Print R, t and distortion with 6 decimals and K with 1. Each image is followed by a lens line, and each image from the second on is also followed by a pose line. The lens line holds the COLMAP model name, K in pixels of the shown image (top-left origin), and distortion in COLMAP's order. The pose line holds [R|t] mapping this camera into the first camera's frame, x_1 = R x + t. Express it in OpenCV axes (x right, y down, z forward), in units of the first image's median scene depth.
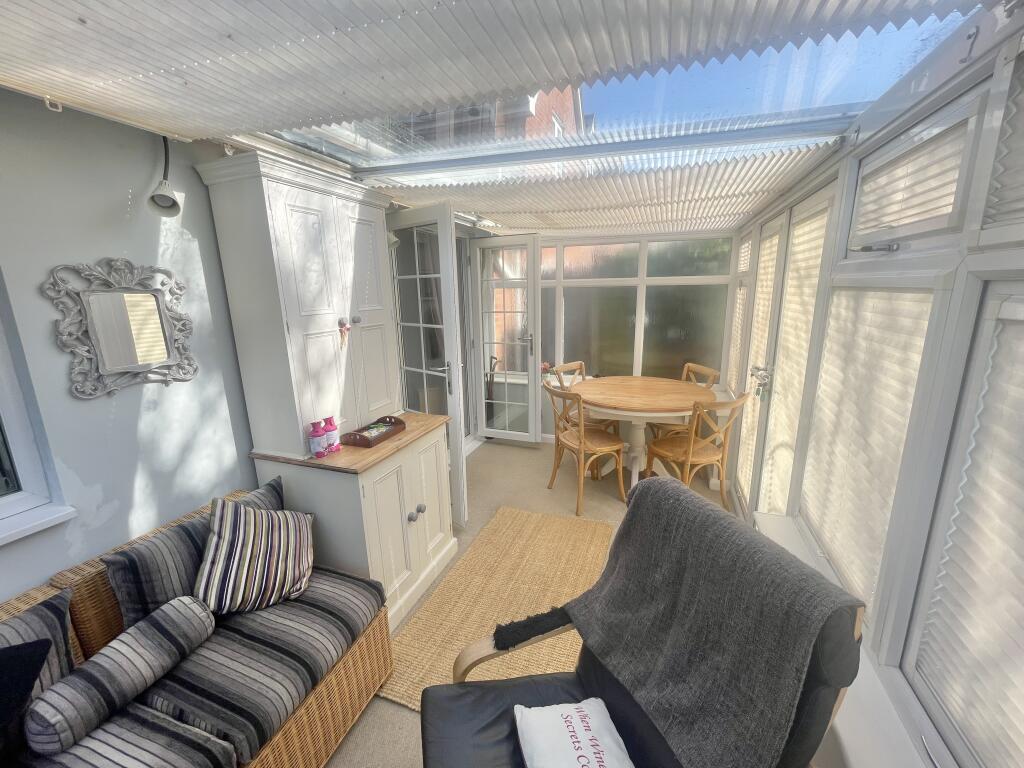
lens RADIAL K [[414.7, 0, 512.1], [0, 414.7, 384.4], [0, 0, 1]] dist [0.001308, 0.000149]
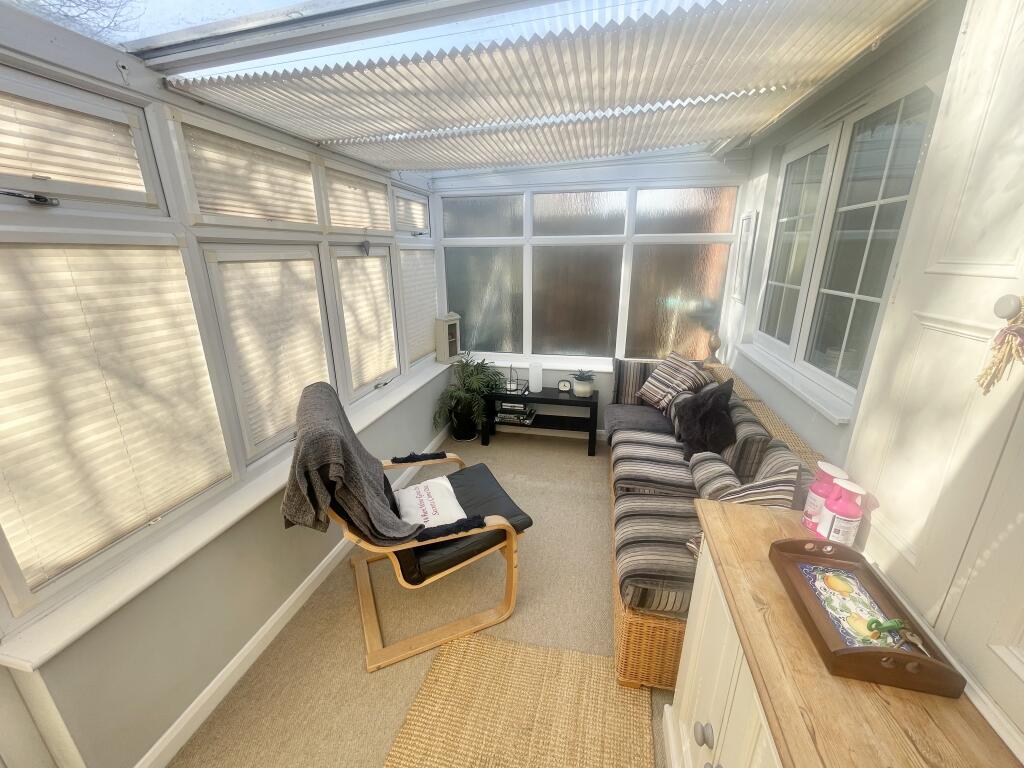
lens RADIAL K [[414.7, 0, 511.2], [0, 414.7, 384.3], [0, 0, 1]] dist [0.001308, 0.000149]
pose [[-0.988406, 0.069939, -0.134767, 0.007254], [-0.008184, 0.861763, 0.507245, -0.278395], [0.151613, 0.502467, -0.851200, 1.341511]]
